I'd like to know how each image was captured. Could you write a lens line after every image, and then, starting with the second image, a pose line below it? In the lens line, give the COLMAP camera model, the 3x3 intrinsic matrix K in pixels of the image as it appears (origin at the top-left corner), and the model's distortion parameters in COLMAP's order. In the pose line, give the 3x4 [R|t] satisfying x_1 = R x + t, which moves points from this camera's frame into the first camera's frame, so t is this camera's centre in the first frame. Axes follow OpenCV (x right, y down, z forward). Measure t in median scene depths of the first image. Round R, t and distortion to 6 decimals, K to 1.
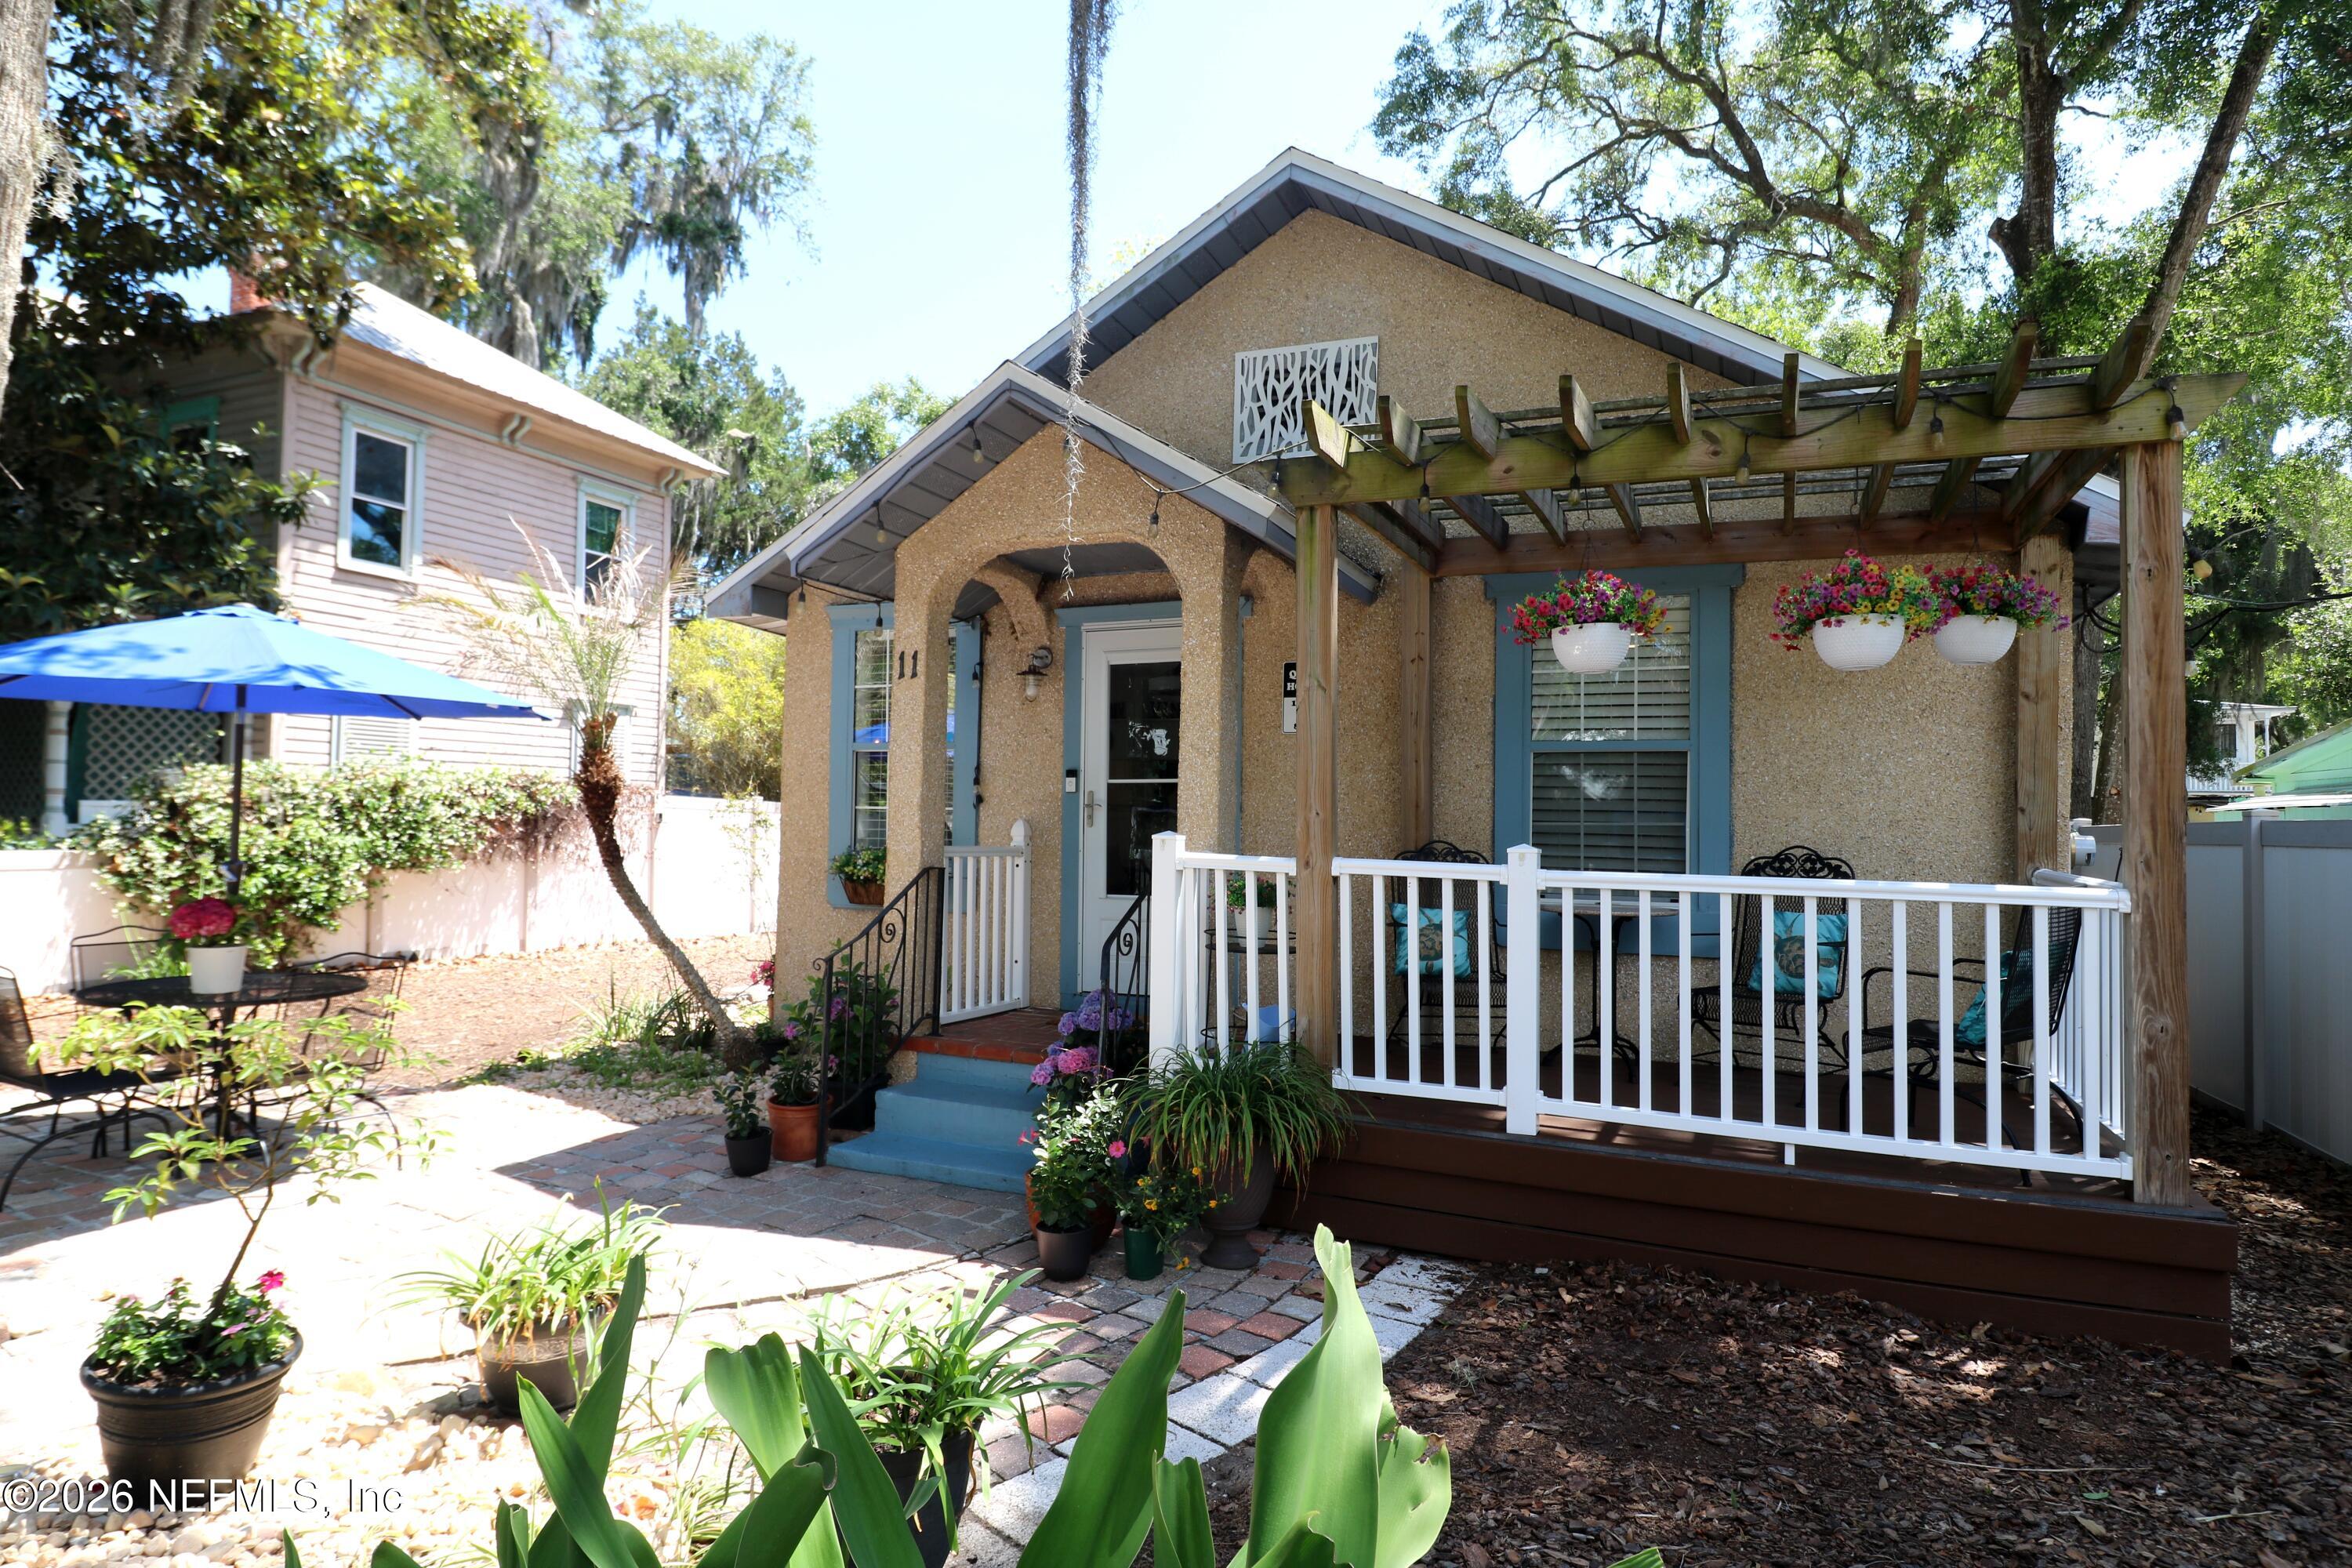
lens RADIAL K [[1336.2, 0, 1172.6], [0, 1336.2, 788.6], [0, 0, 1]] dist [-0.001710, -0.000403]
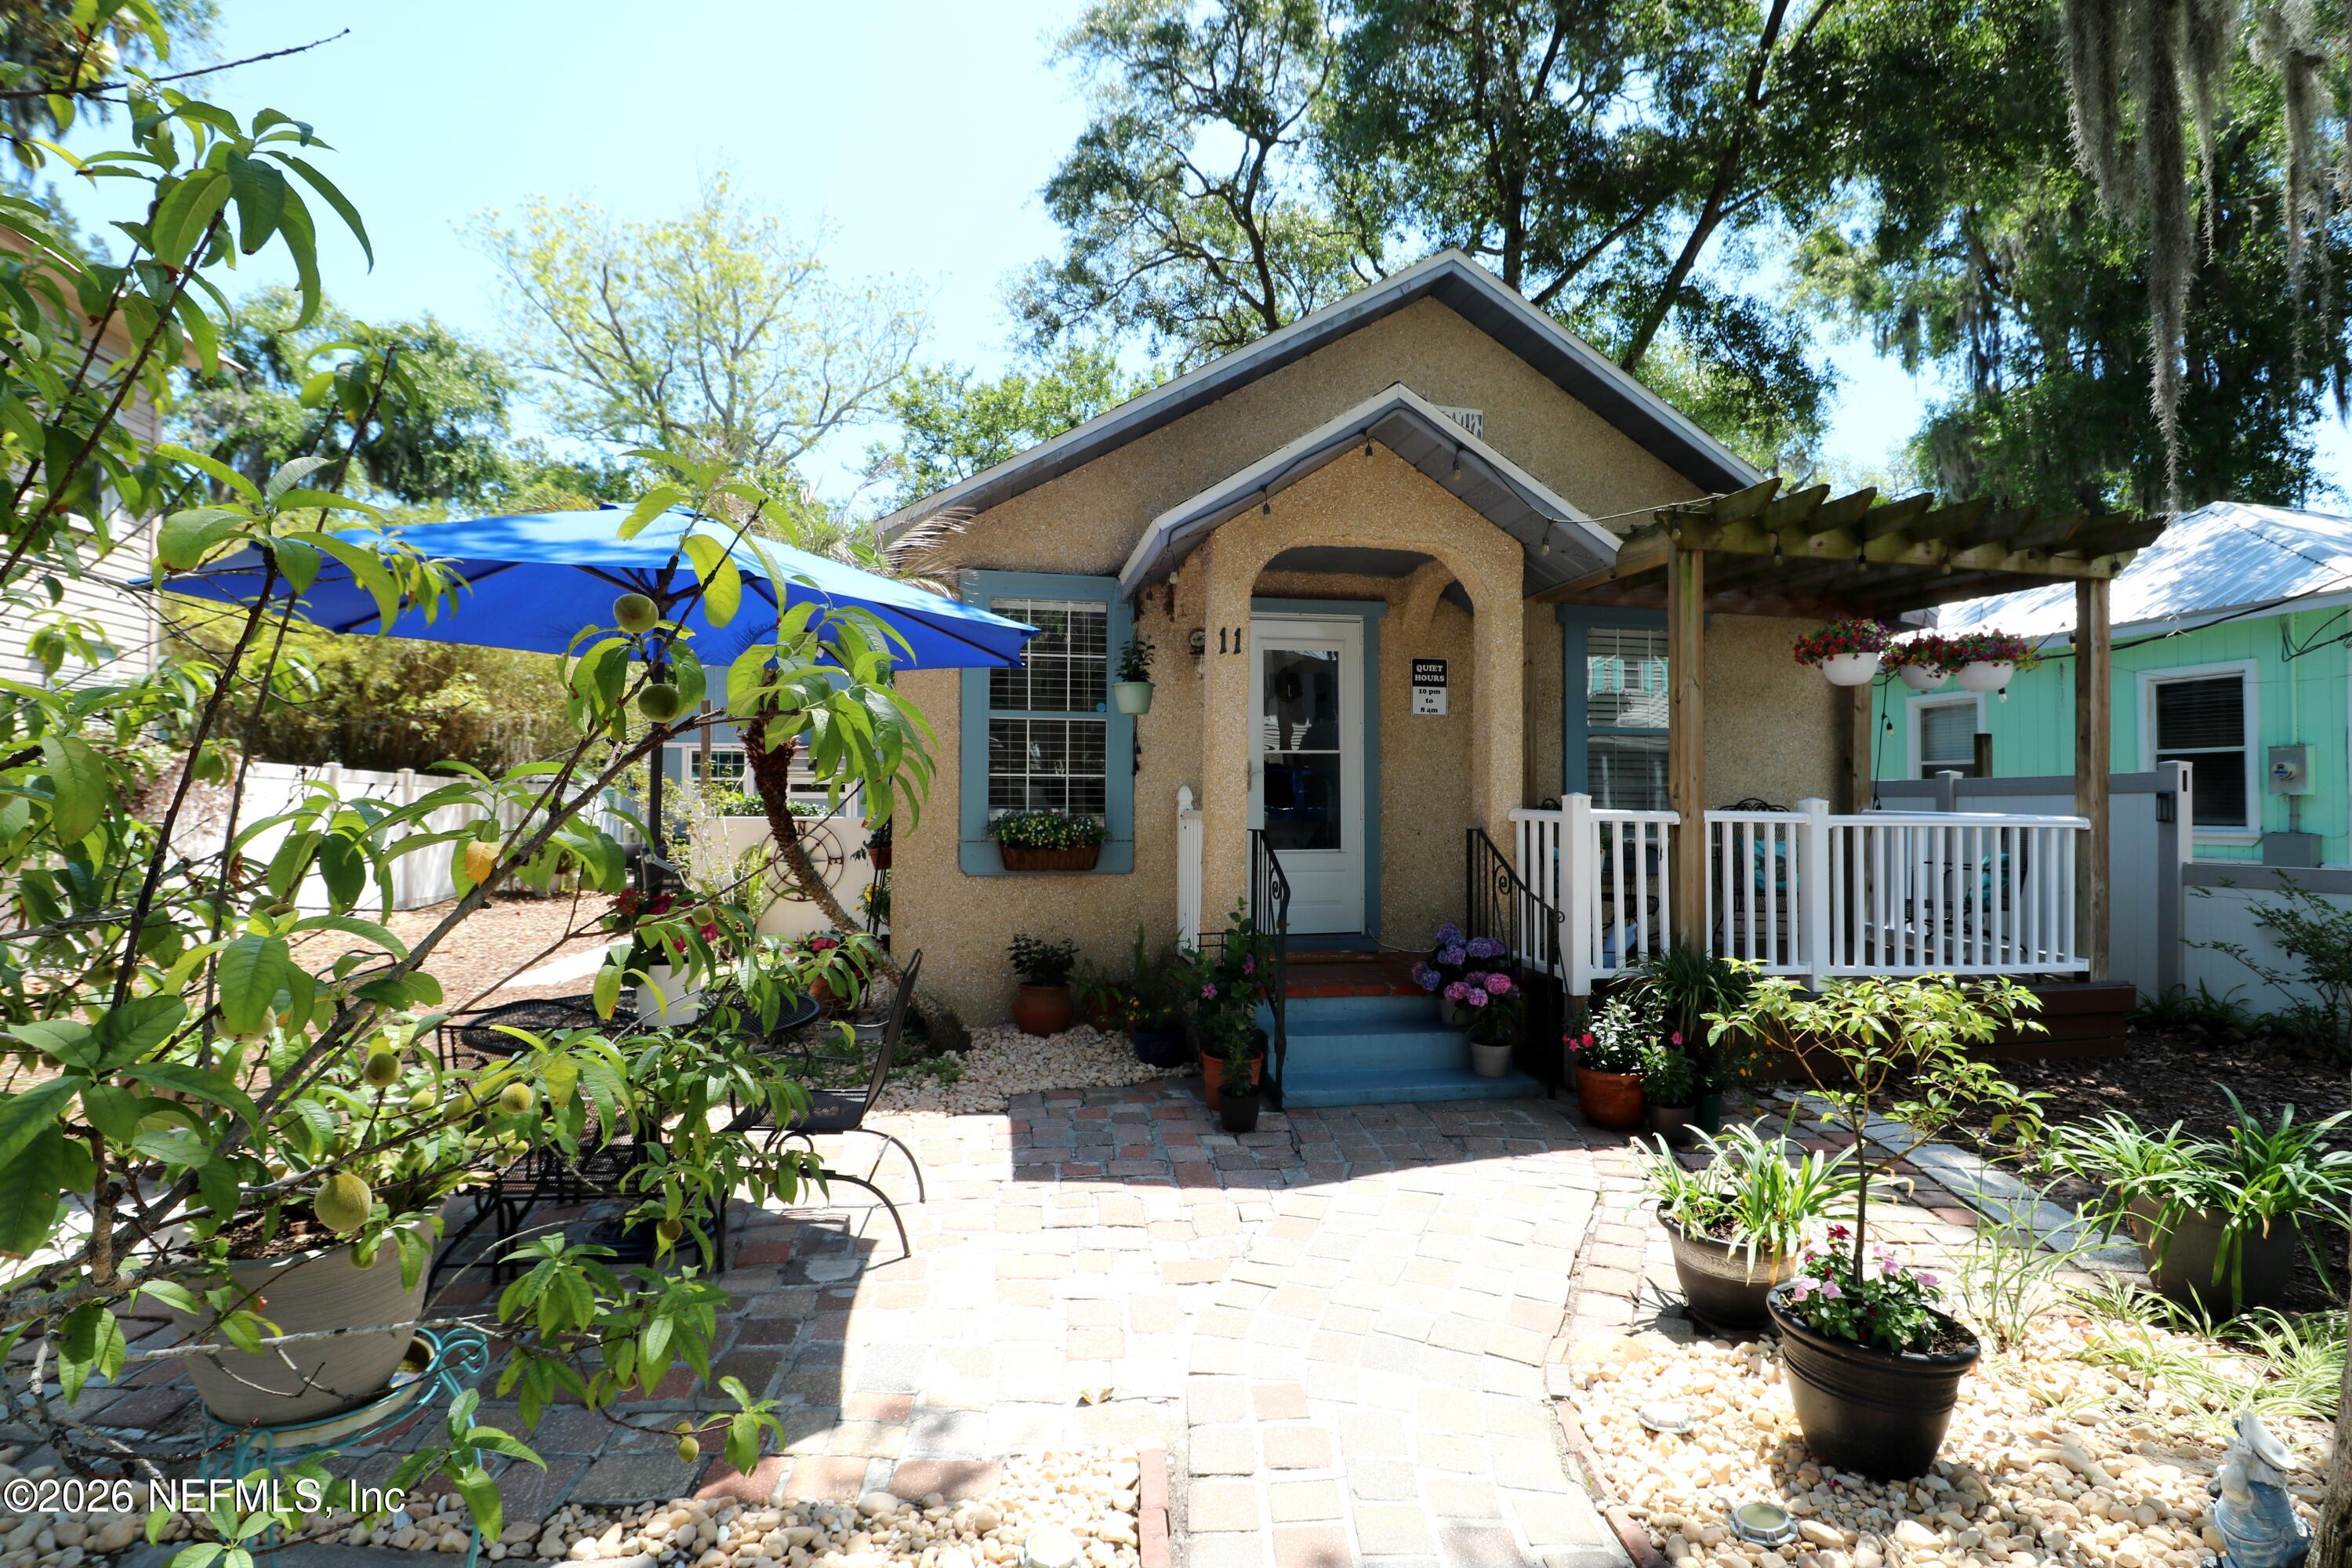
lens RADIAL K [[1093.5, 0, 1170.7], [0, 1093.5, 782.2], [0, 0, 1]] dist [-0.000648, -0.012399]
pose [[0.817217, -0.009583, 0.576251, -0.952574], [-0.008864, 0.999534, 0.029193, -0.004951], [-0.576262, -0.028965, 0.816751, 0.388236]]
